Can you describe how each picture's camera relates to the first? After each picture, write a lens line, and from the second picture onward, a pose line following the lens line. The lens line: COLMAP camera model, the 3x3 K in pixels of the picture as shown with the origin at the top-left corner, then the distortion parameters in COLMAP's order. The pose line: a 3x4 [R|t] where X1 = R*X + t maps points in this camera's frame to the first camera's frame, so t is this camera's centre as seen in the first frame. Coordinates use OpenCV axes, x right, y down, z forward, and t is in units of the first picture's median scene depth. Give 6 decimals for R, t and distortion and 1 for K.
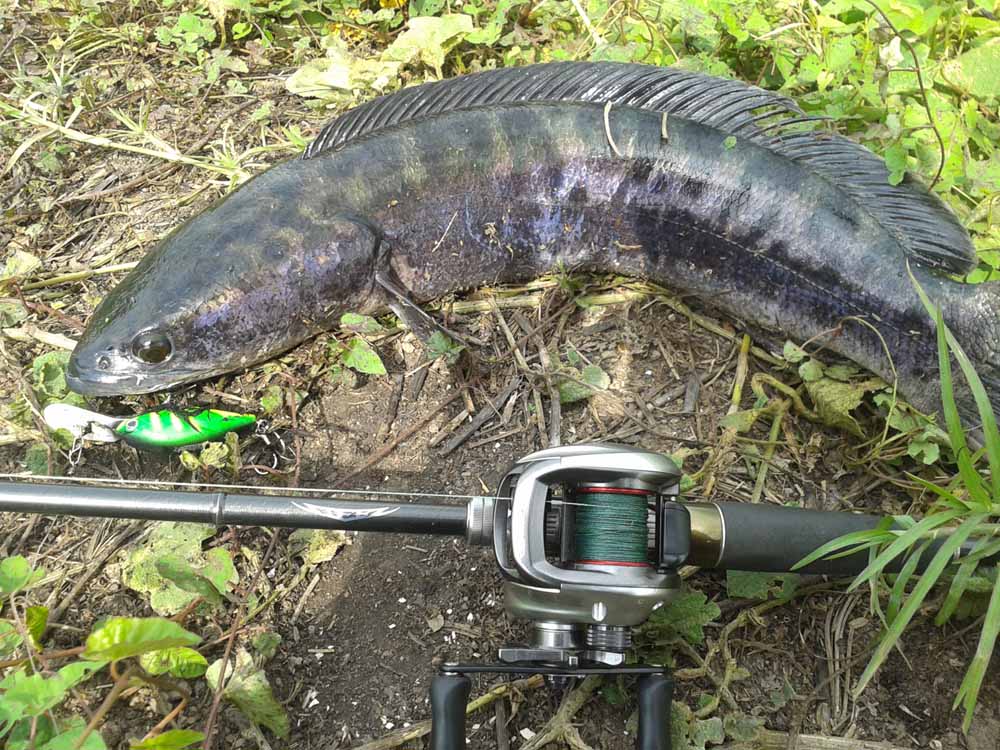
lens RADIAL K [[911.7, 0, 500.0], [0, 911.7, 375.0], [0, 0, 1]] dist [0.089513, -0.148236]
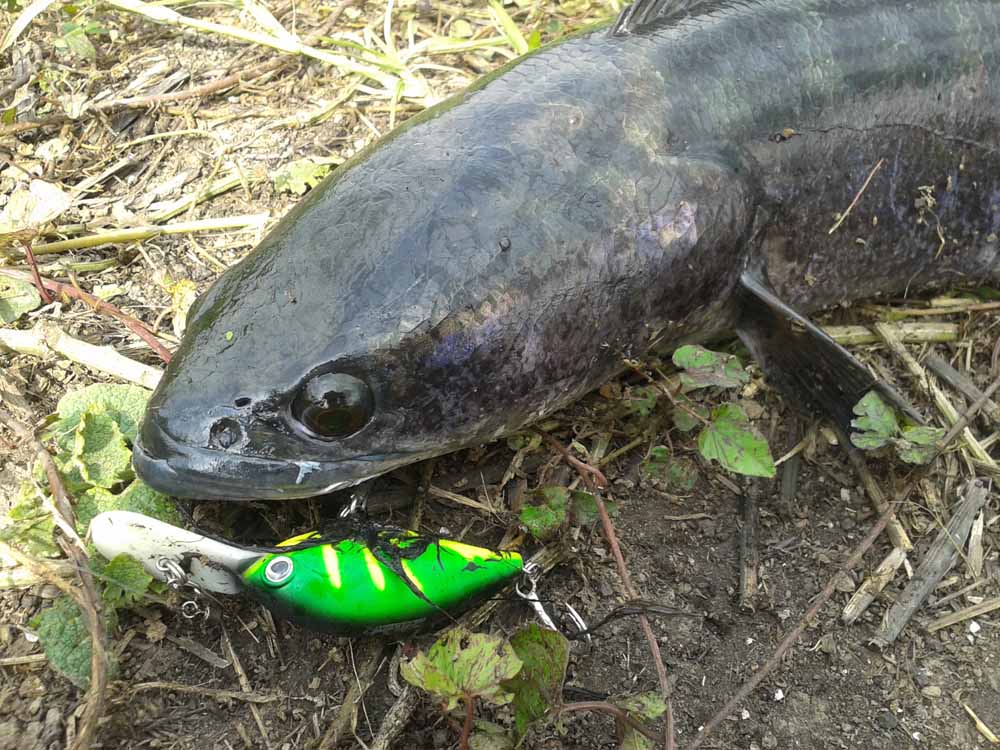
lens RADIAL K [[911.7, 0, 500.0], [0, 911.7, 375.0], [0, 0, 1]] dist [0.089513, -0.148236]
pose [[0.997215, 0.062268, 0.041042, -0.251345], [-0.062974, 0.997885, 0.016130, -0.045681], [-0.039950, -0.018669, 0.999027, 0.431271]]
